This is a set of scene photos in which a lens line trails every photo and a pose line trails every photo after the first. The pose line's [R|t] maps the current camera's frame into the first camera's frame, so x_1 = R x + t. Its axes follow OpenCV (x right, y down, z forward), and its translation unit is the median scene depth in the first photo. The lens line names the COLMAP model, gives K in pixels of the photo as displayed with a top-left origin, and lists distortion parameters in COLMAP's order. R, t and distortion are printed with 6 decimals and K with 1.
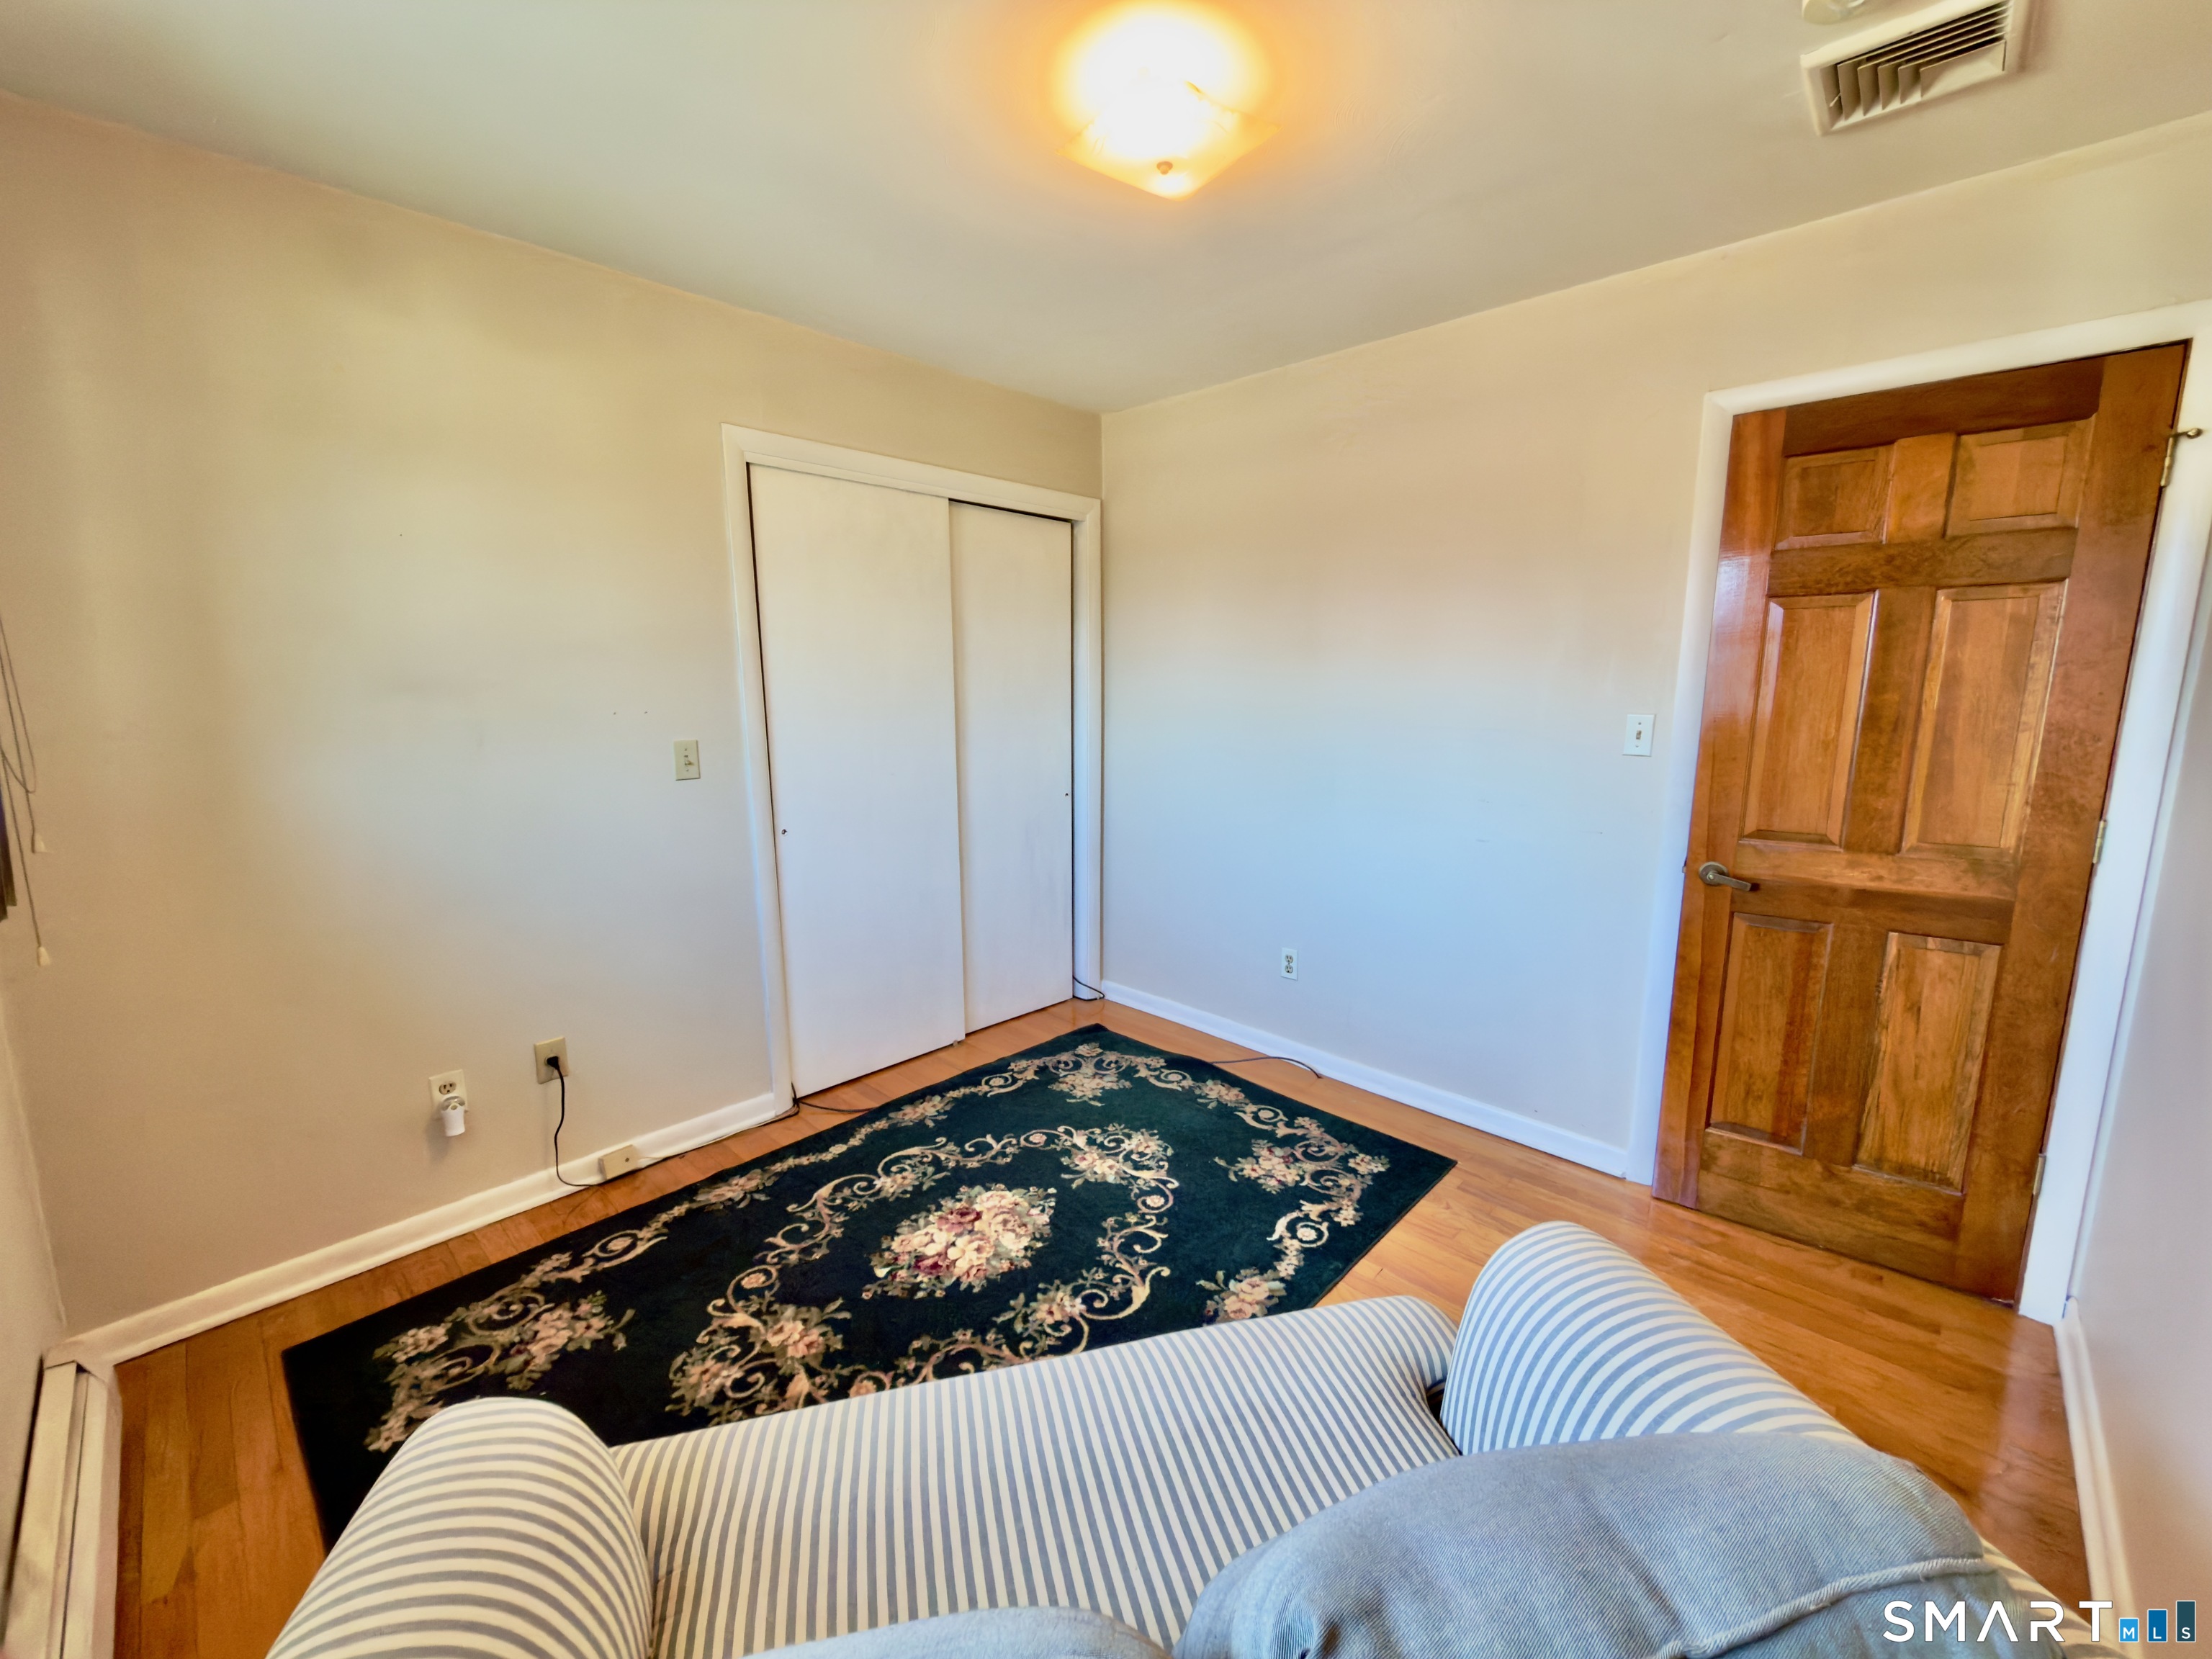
lens RADIAL K [[892.3, 0, 1106.0], [0, 892.3, 829.5], [0, 0, 1]] dist [0.000727, 0.000028]
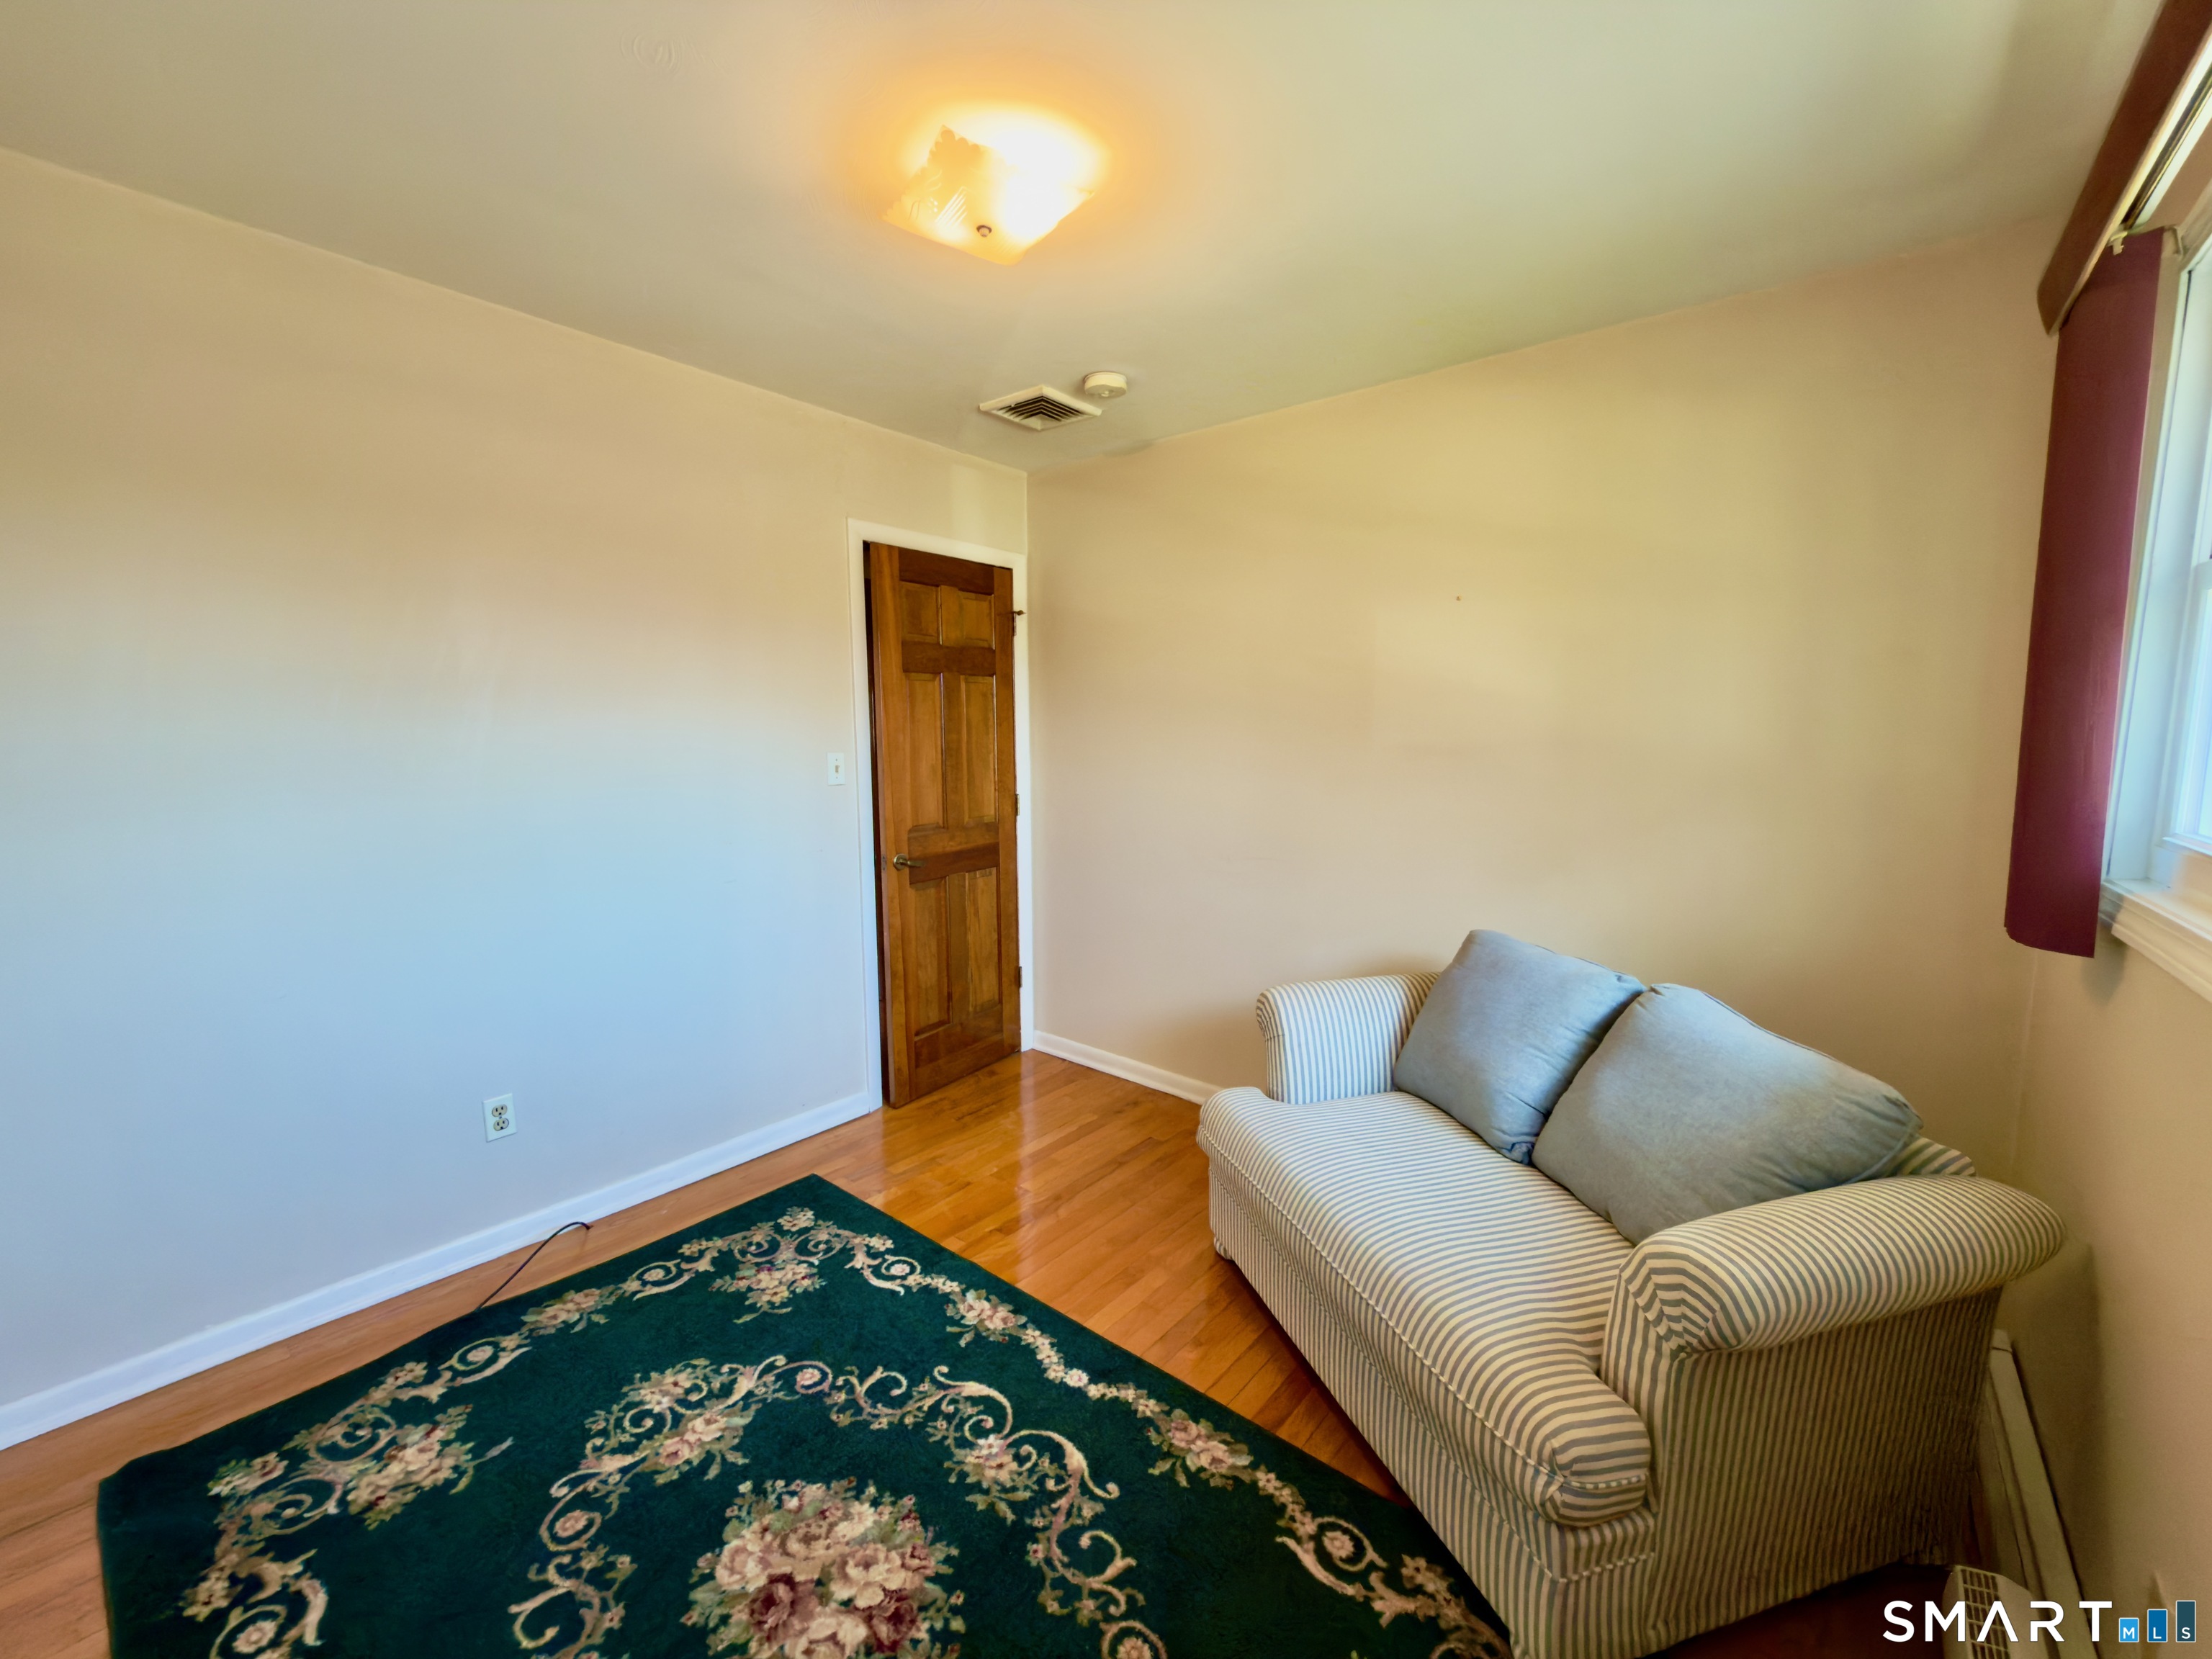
lens RADIAL K [[892.3, 0, 1106.0], [0, 892.3, 829.5], [0, 0, 1]] dist [0.000727, 0.000028]
pose [[-0.078547, -0.116817, 0.990042, -0.752187], [0.162149, 0.978389, 0.128307, -0.130384], [-0.983635, 0.170612, -0.057908, 0.755569]]
